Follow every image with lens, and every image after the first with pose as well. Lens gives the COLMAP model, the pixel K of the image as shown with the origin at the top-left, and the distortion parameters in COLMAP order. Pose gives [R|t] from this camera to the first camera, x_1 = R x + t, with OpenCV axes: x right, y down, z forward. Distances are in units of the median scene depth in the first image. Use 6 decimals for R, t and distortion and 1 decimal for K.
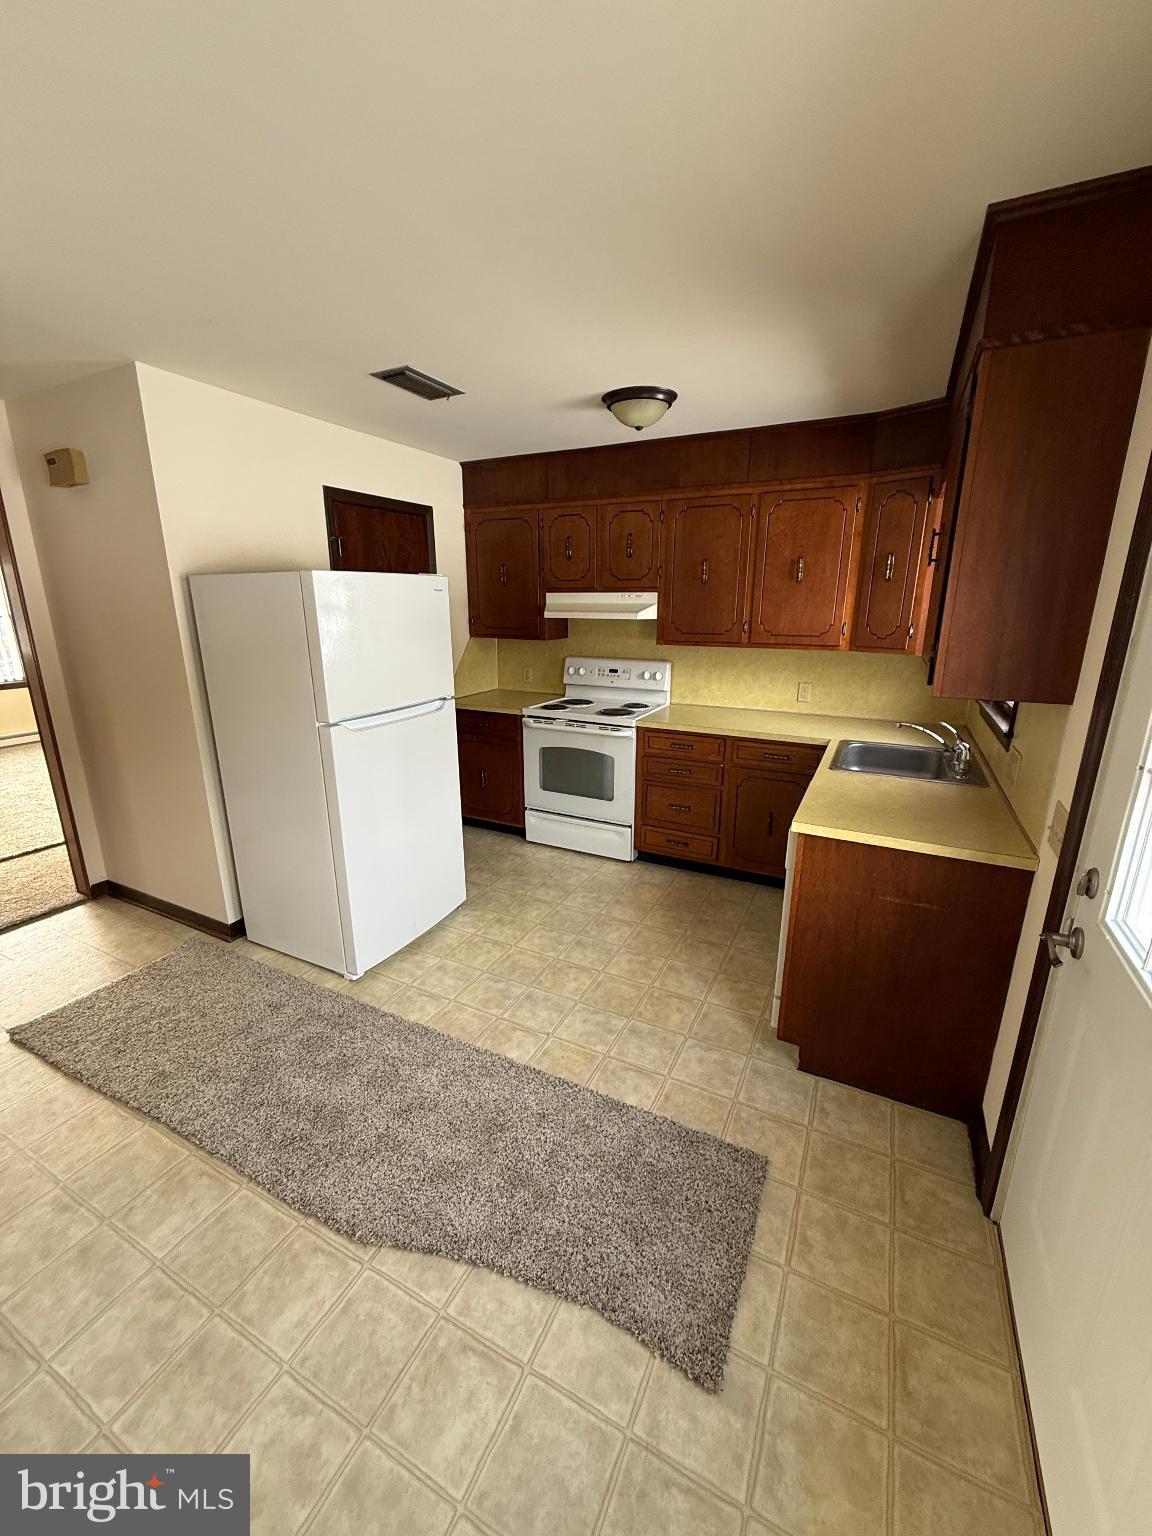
lens RADIAL K [[609.4, 0, 578.3], [0, 609.4, 765.0], [0, 0, 1]] dist [-0.000626, 0.000496]
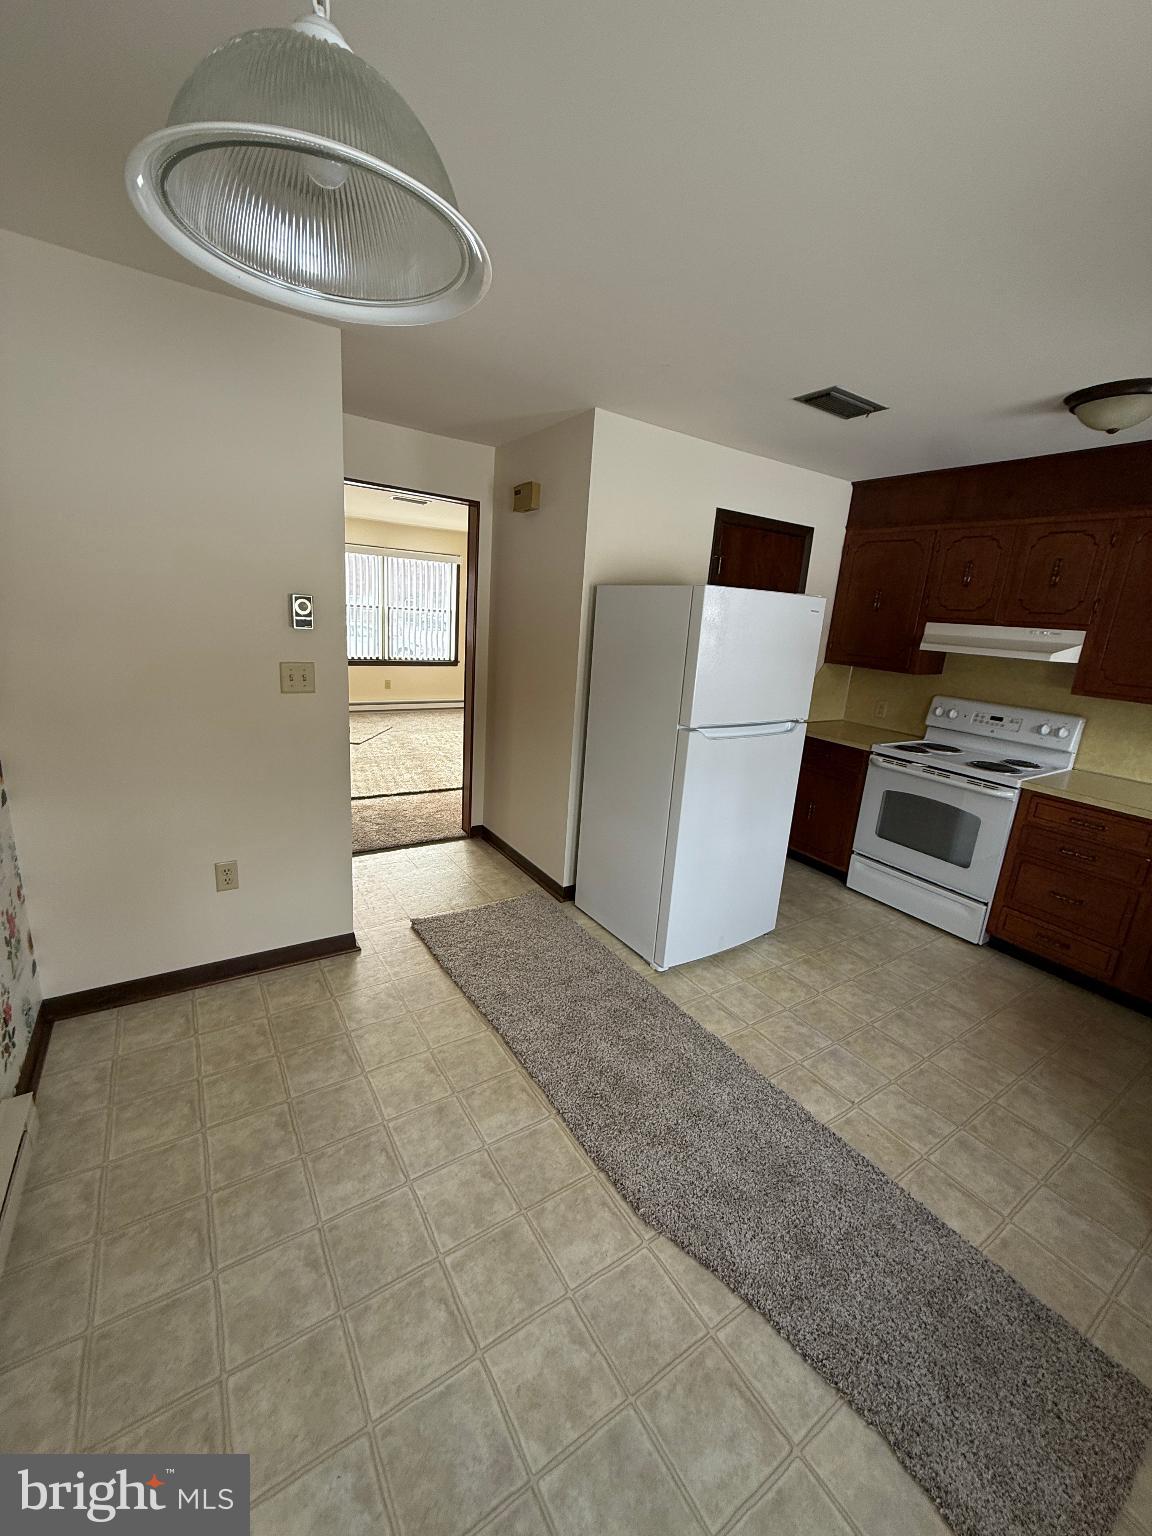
lens RADIAL K [[609.4, 0, 574.6], [0, 609.4, 764.6], [0, 0, 1]] dist [-0.000626, 0.000496]
pose [[0.864714, 0.179324, -0.469162, -0.065974], [-0.195257, 0.980638, 0.014943, 0.016470], [0.462758, 0.078685, 0.882986, -0.022877]]
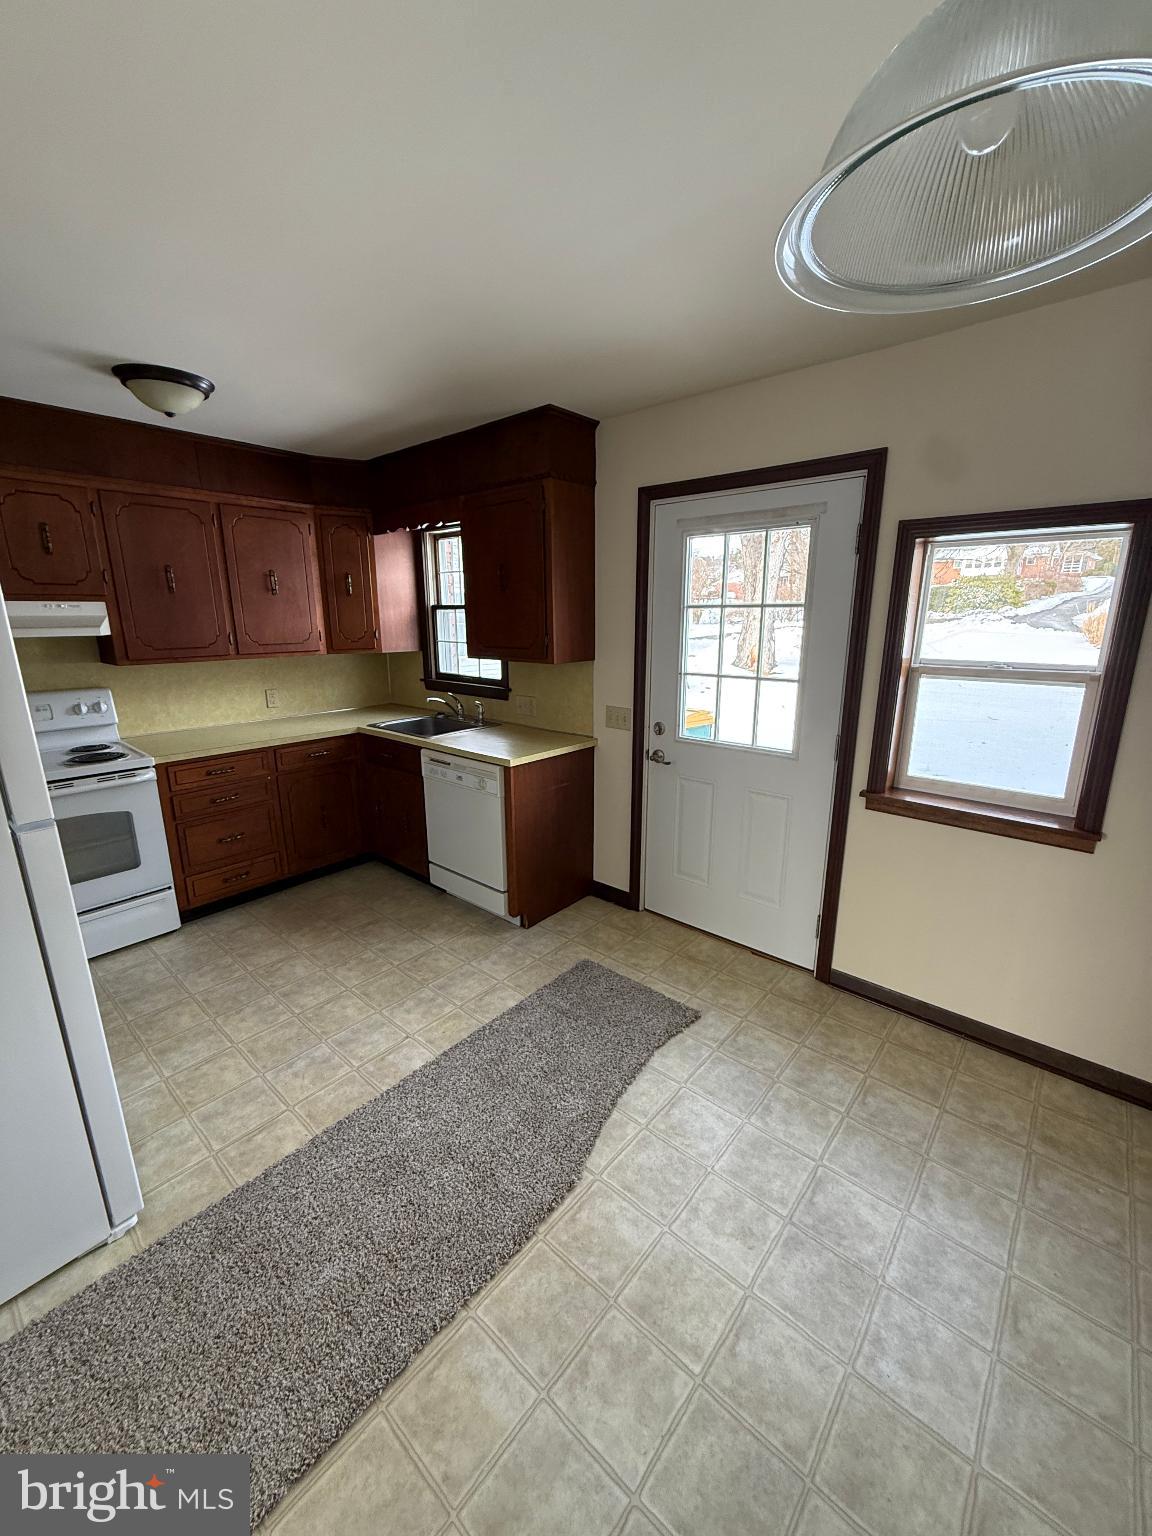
lens RADIAL K [[609.4, 0, 587.6], [0, 609.4, 755.3], [0, 0, 1]] dist [-0.000626, 0.000496]
pose [[0.233875, -0.223381, 0.946257, -0.751156], [0.260069, 0.952158, 0.160496, -0.076241], [-0.936839, 0.208556, 0.280781, 0.313193]]
